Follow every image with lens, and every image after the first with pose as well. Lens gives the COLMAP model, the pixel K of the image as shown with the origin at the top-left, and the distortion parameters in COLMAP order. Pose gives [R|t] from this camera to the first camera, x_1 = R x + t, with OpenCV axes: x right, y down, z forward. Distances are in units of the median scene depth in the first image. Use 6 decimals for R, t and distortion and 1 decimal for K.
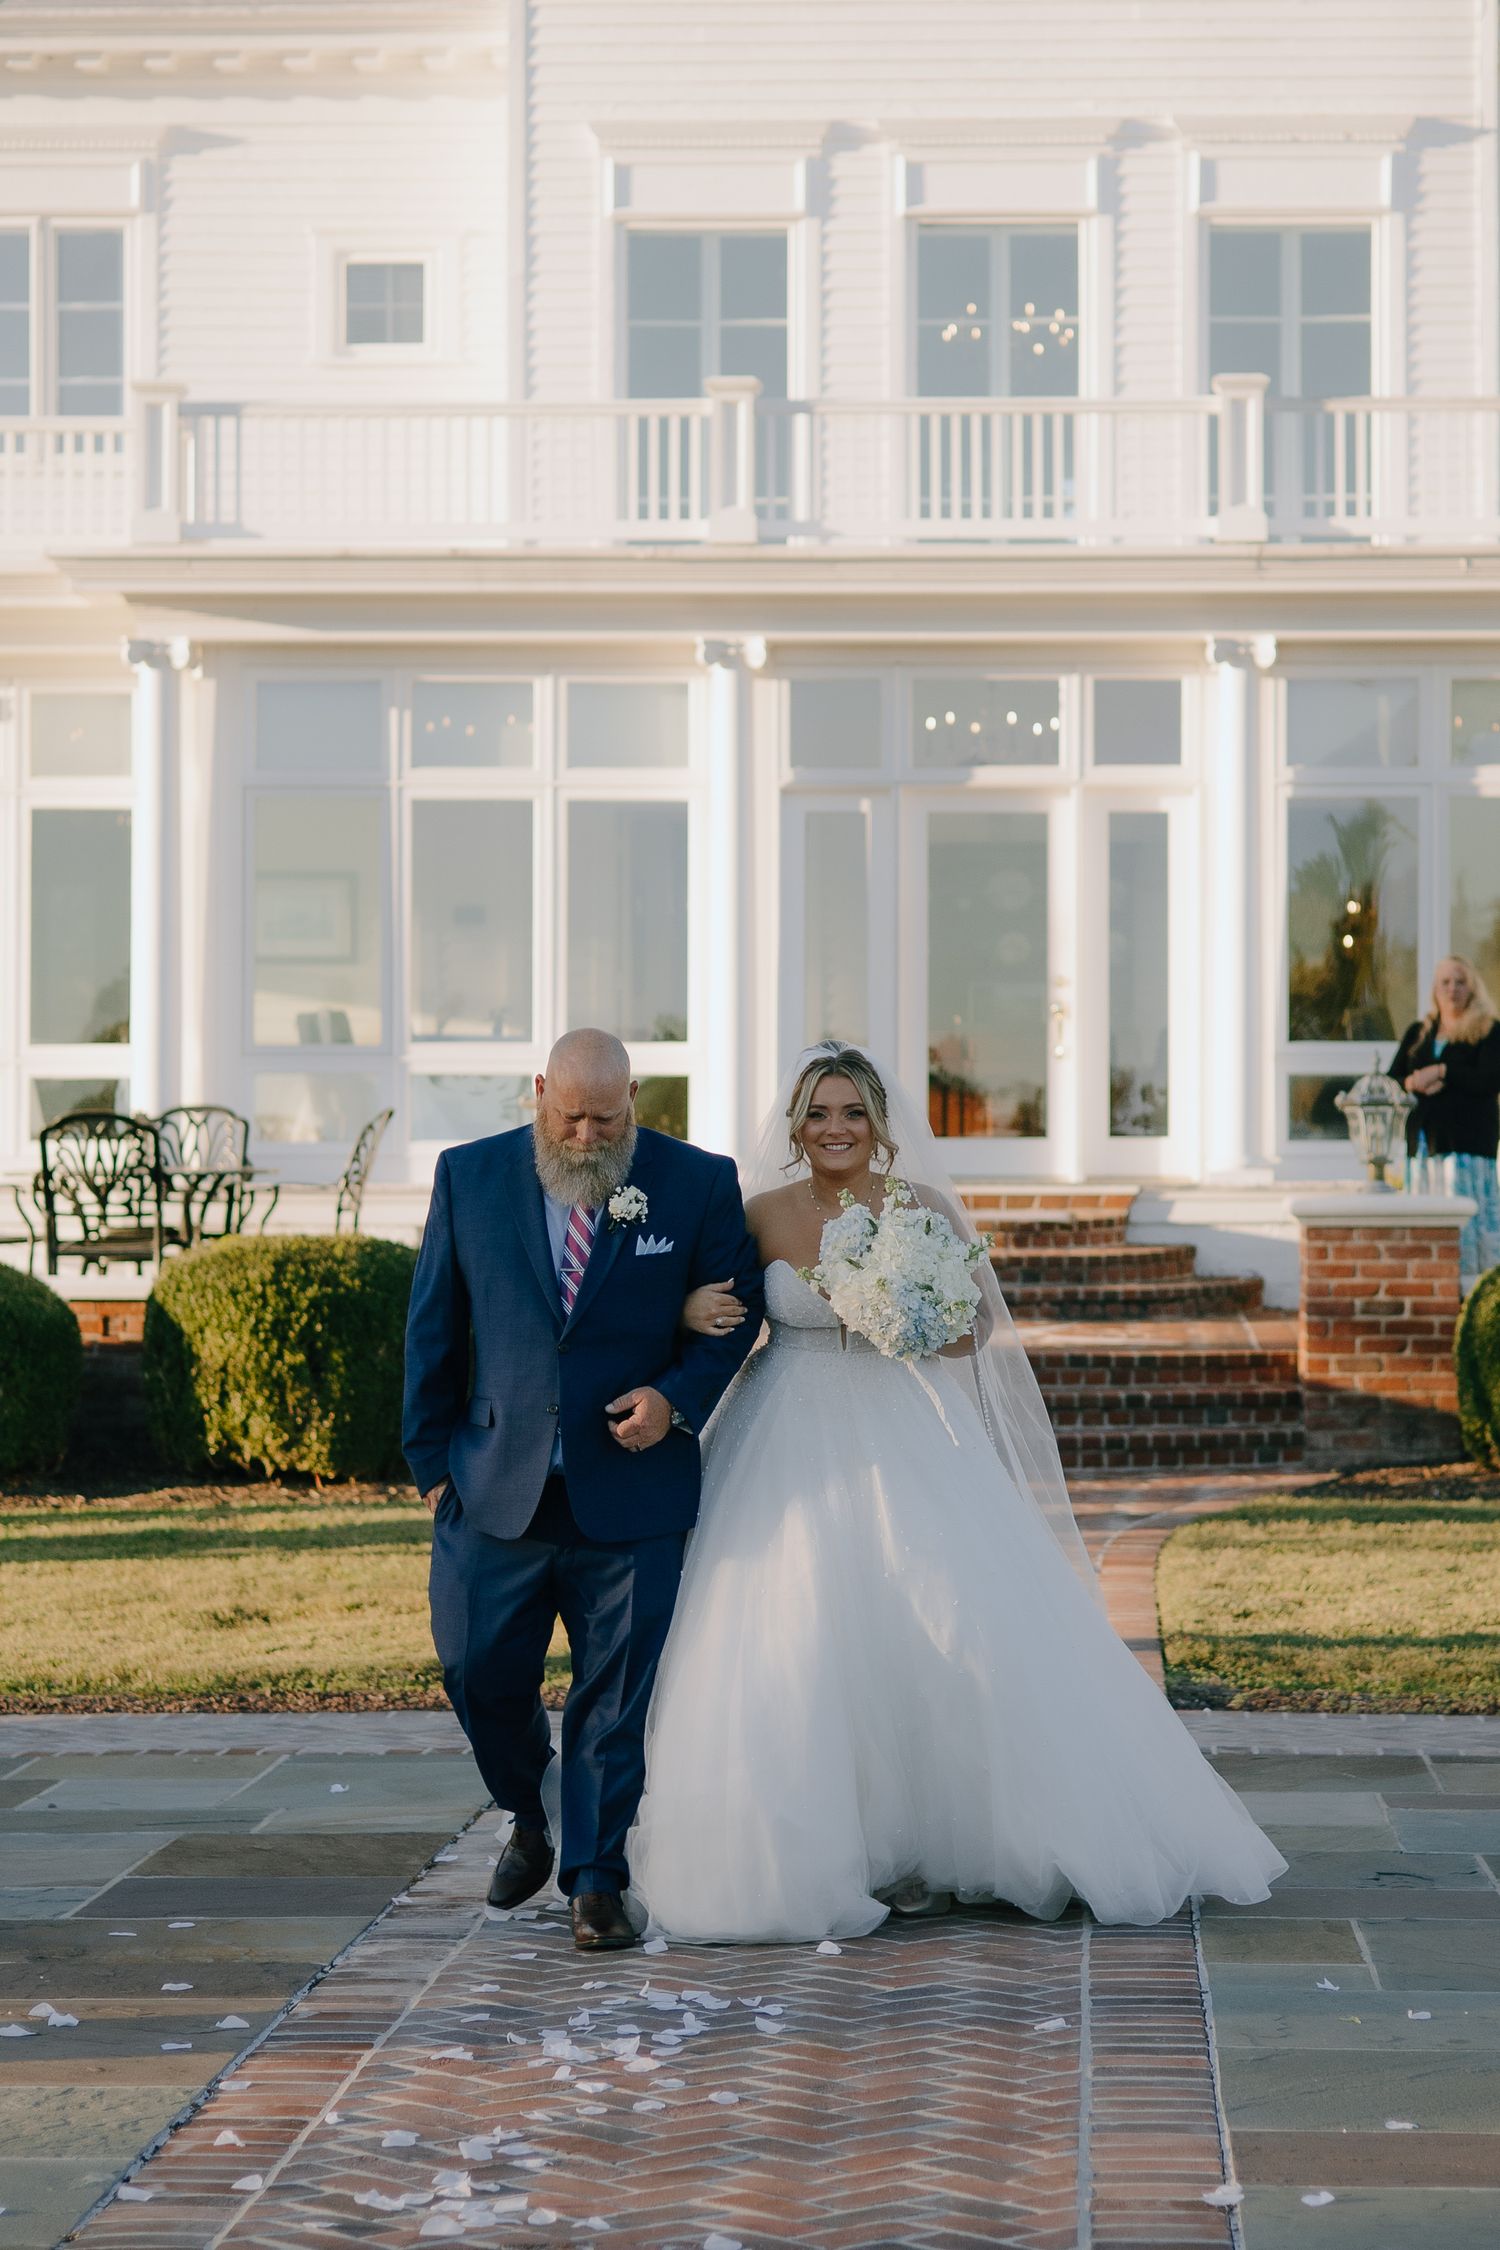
lens RADIAL K [[5176.5, 0, 750.0], [0, 5176.5, 1125.0], [0, 0, 1]] dist [-0.007848, -0.027750]
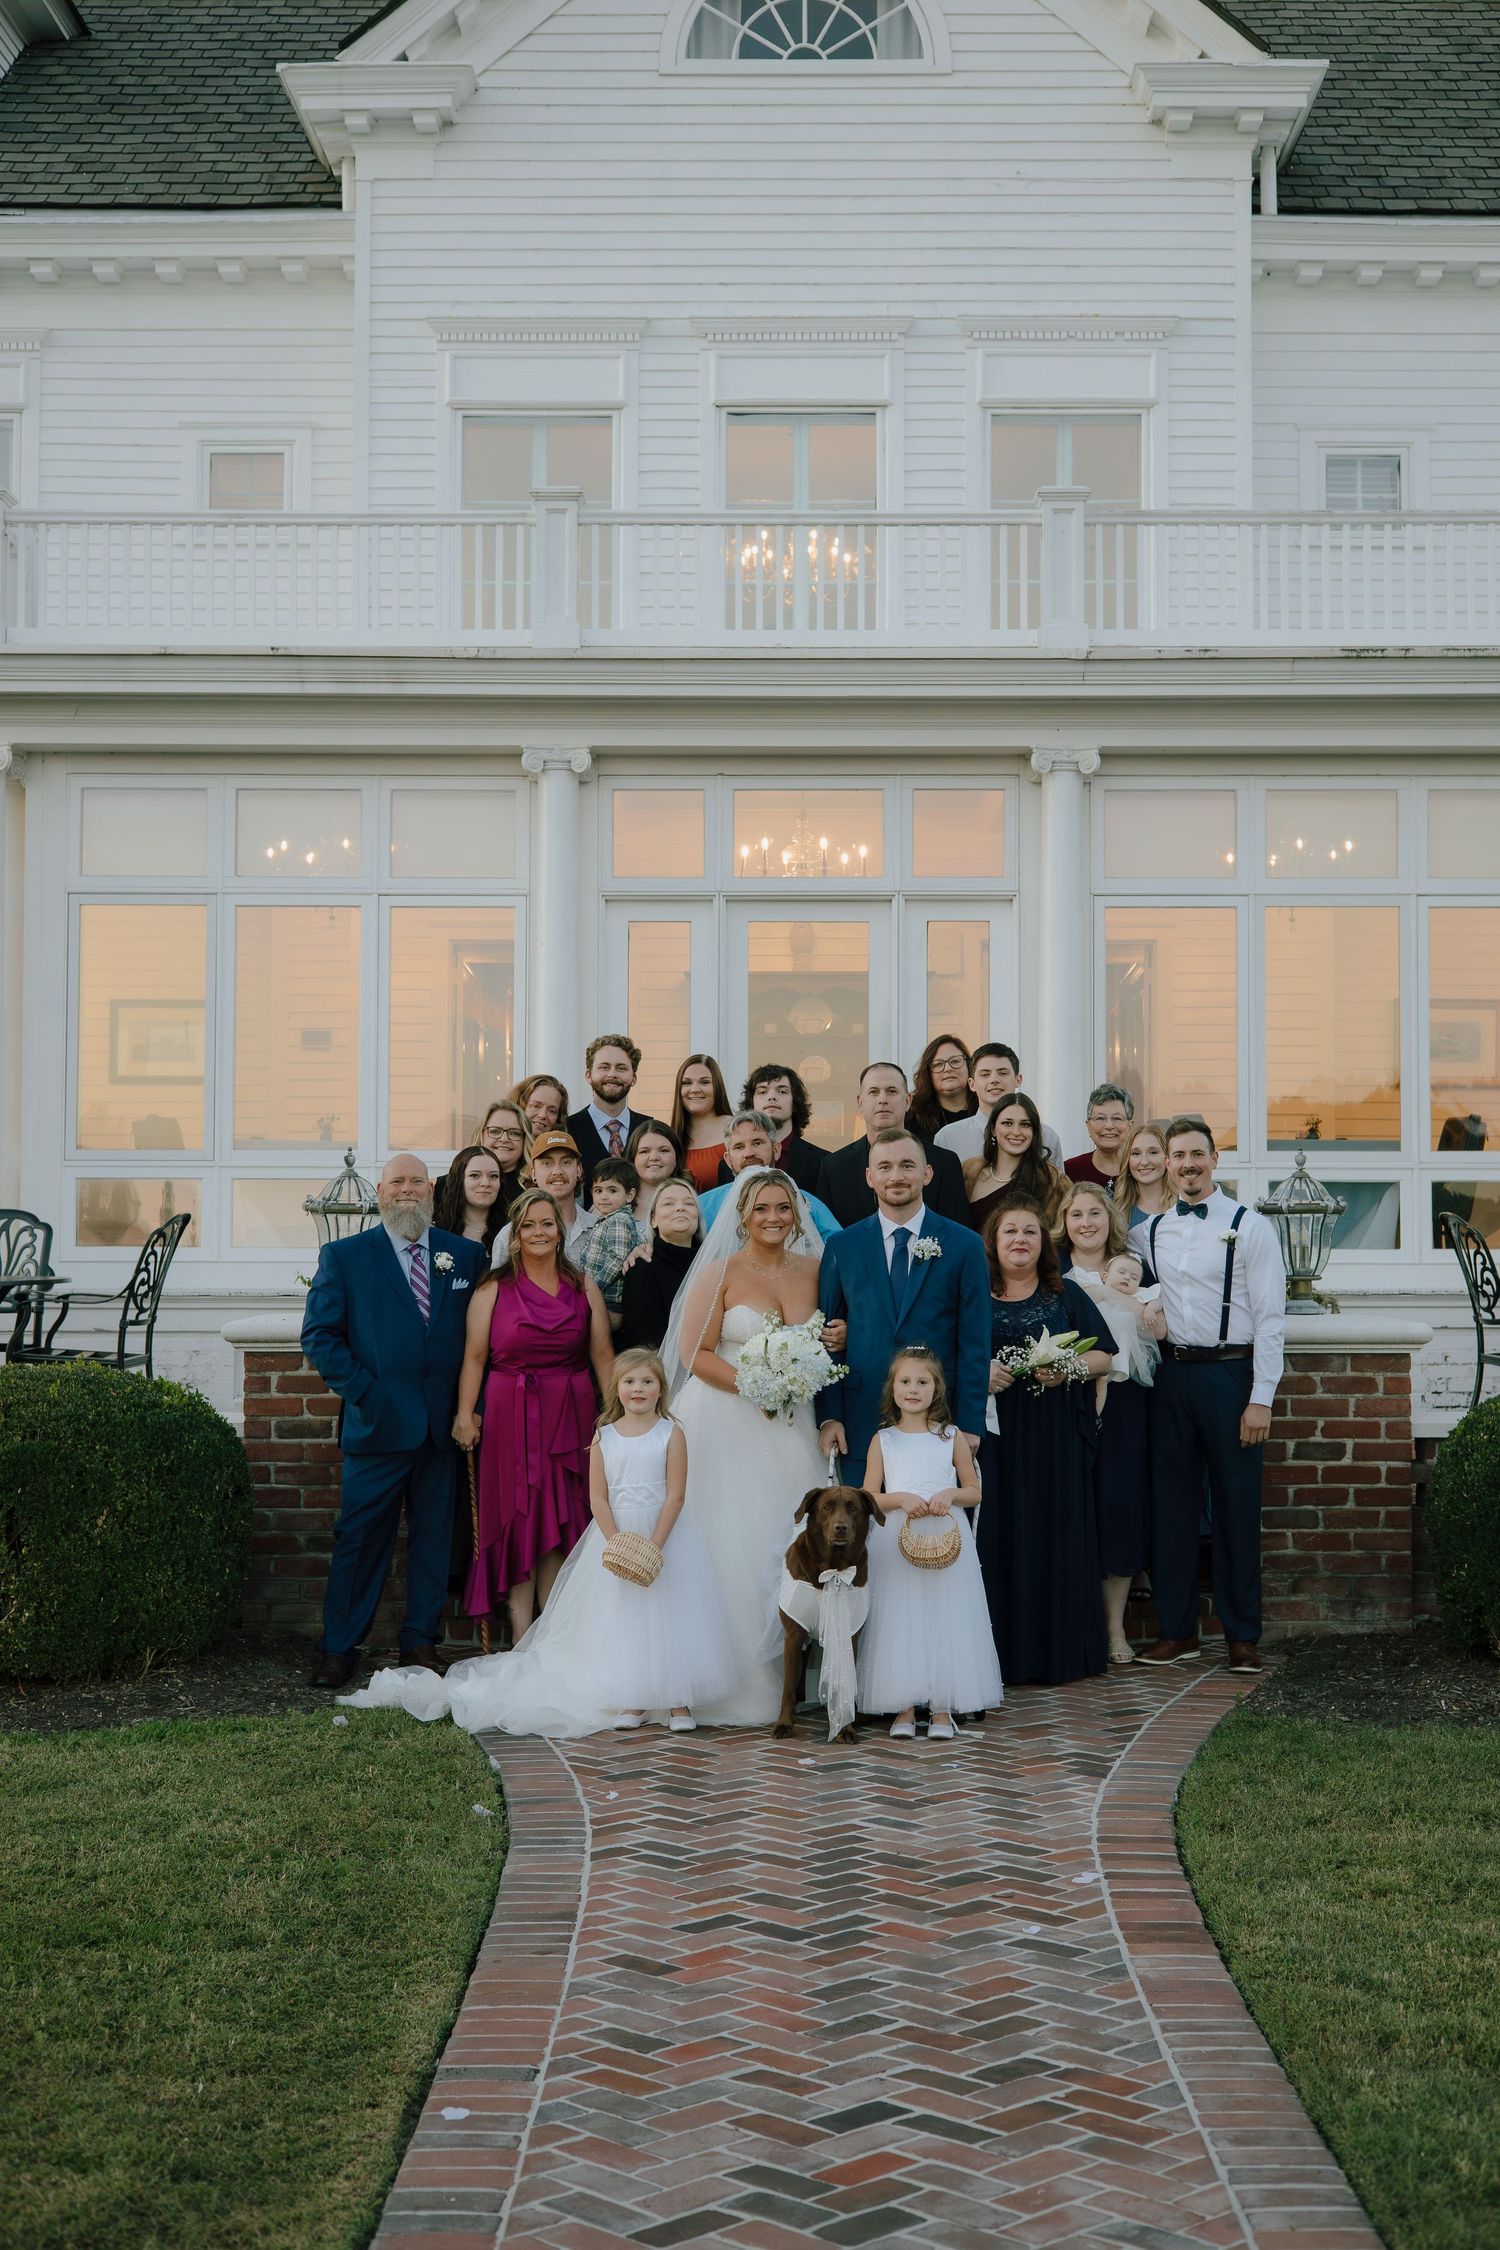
lens RADIAL K [[3165.2, 0, 751.0], [0, 3165.2, 1079.2], [0, 0, 1]] dist [-0.002349, -0.043783]
pose [[0.998494, 0.003572, 0.054753, 0.001146], [-0.001007, 0.998904, -0.046799, -0.001015], [-0.054860, 0.046674, 0.997403, 0.486131]]
